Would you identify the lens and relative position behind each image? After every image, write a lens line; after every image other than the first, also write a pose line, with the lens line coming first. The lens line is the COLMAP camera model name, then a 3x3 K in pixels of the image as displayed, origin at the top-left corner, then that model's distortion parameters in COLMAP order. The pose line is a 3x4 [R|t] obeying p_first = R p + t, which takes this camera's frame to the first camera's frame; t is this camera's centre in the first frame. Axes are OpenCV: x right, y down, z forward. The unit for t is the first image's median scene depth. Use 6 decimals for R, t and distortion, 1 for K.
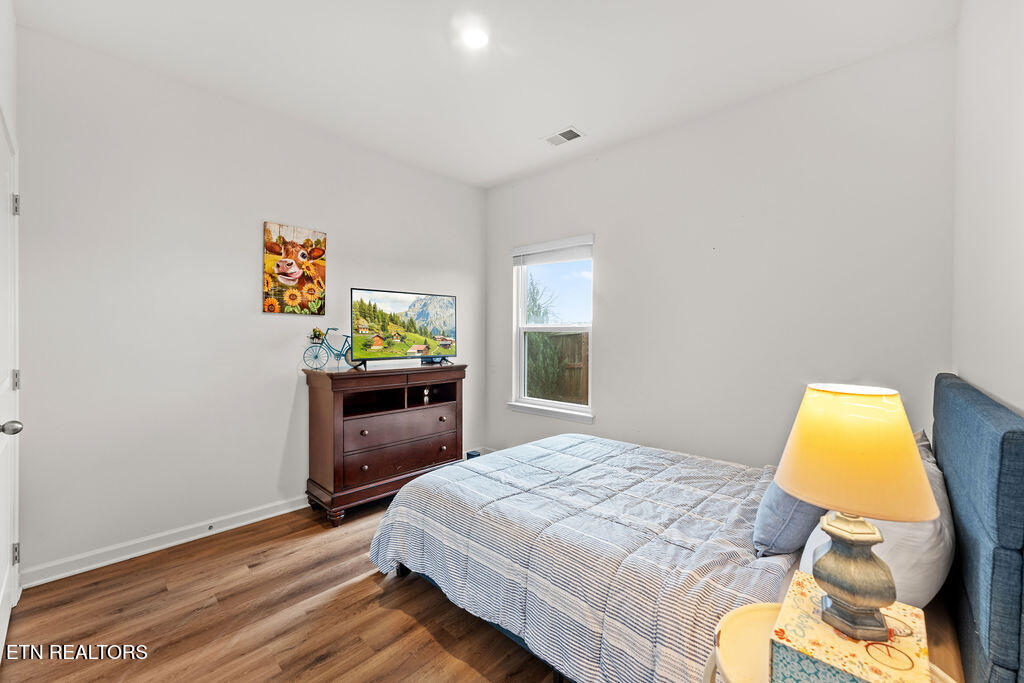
lens RADIAL K [[412.0, 0, 507.5], [0, 412.0, 340.1], [0, 0, 1]] dist [0.000358, 0.000218]
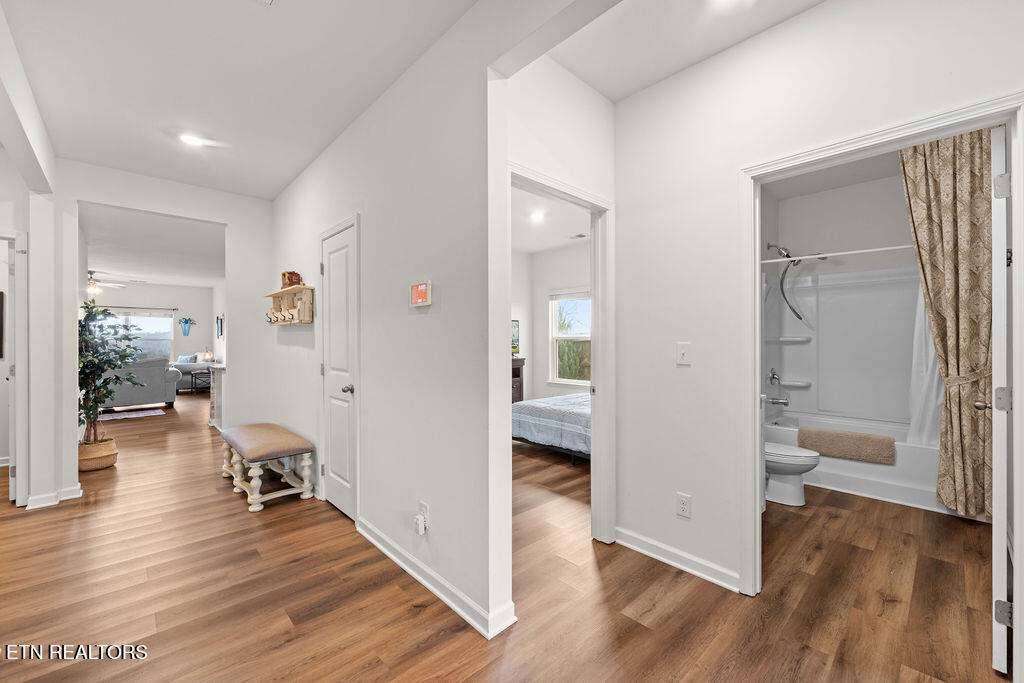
lens RADIAL K [[412.0, 0, 507.5], [0, 412.0, 340.1], [0, 0, 1]] dist [0.000358, 0.000218]
pose [[0.998180, -0.008382, -0.059724, -0.065652], [0.007424, 0.999840, -0.016245, 0.010007], [0.059850, 0.015772, 0.998083, -0.794535]]
